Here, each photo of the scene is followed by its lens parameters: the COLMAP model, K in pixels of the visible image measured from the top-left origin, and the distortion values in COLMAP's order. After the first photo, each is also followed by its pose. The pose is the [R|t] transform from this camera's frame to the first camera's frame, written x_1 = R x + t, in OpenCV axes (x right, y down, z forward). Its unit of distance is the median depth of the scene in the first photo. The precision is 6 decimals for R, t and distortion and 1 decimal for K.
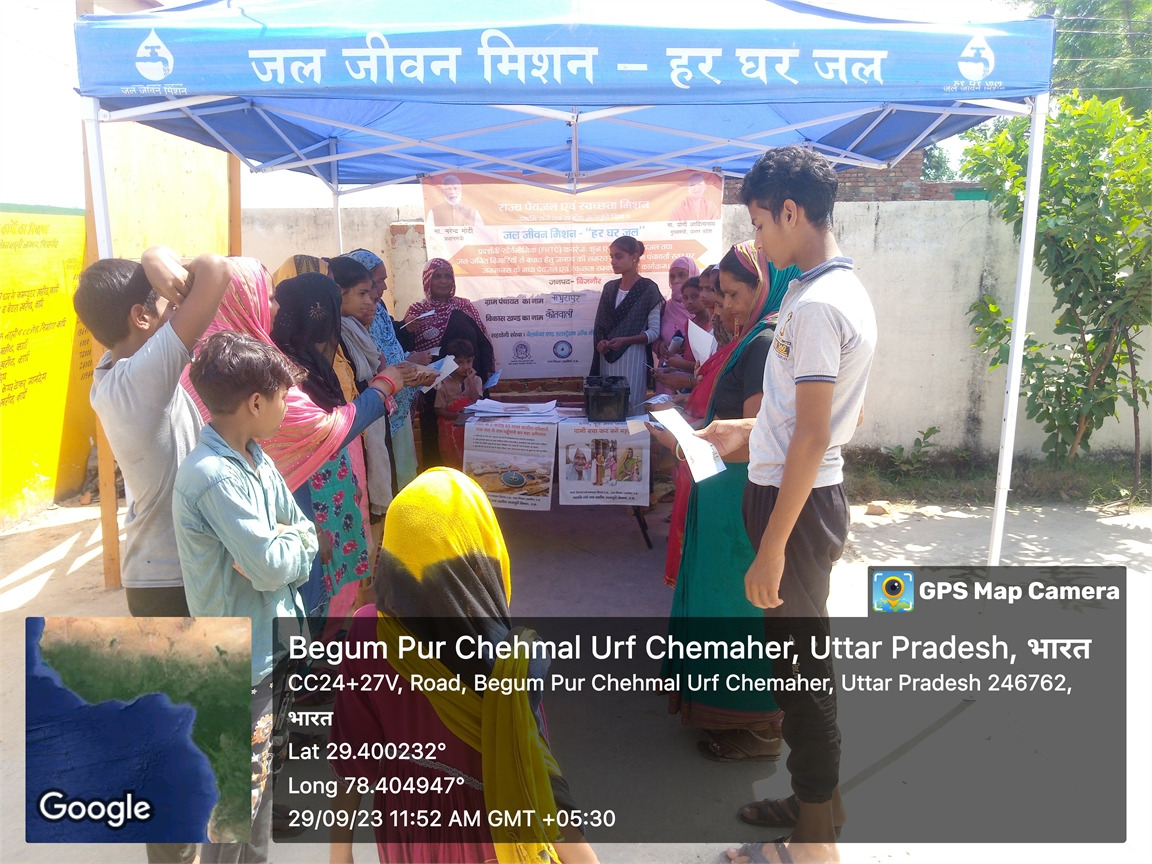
lens RADIAL K [[973.6, 0, 562.1], [0, 973.6, 454.1], [0, 0, 1]] dist [0.060951, -0.138992]
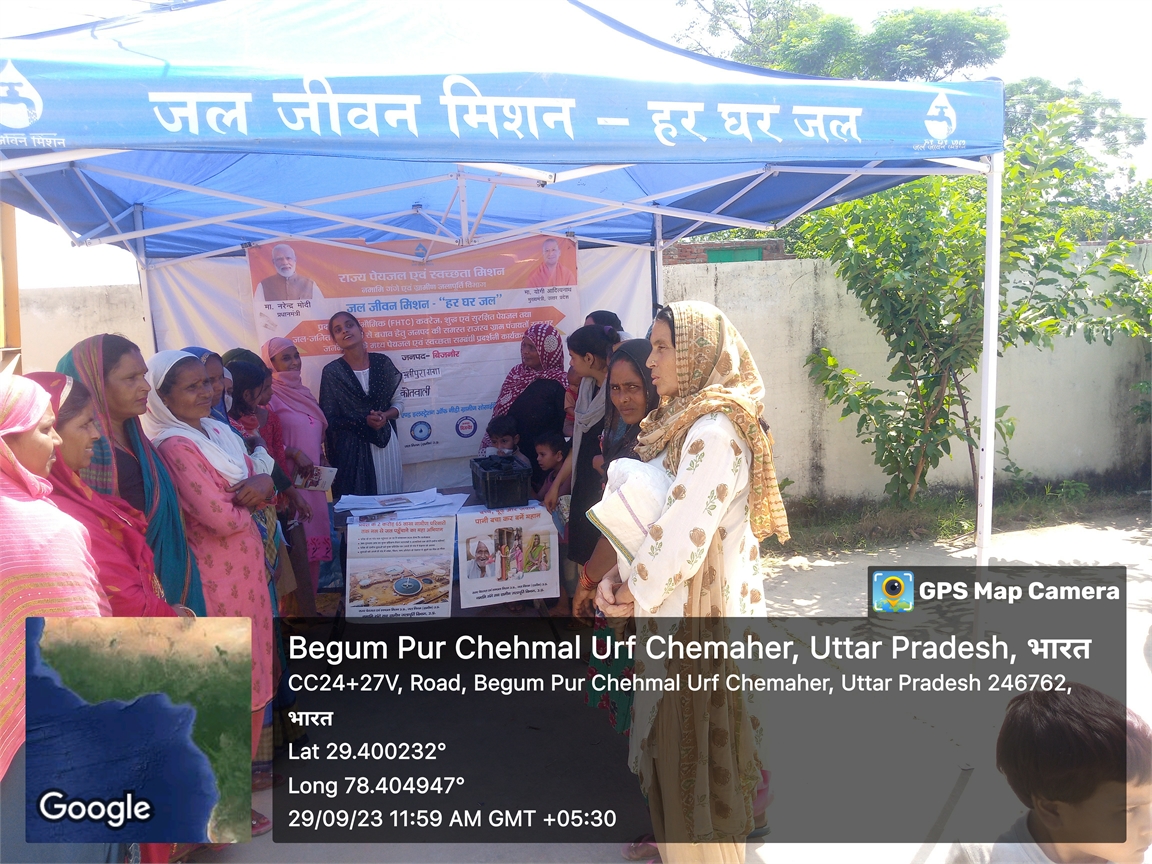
lens RADIAL K [[973.6, 0, 582.4], [0, 973.6, 434.2], [0, 0, 1]] dist [0.060951, -0.138992]
pose [[0.956863, -0.074083, 0.280937, -0.150922], [0.096827, 0.992980, -0.067940, -0.036571], [-0.273932, 0.092212, 0.957318, 0.121781]]
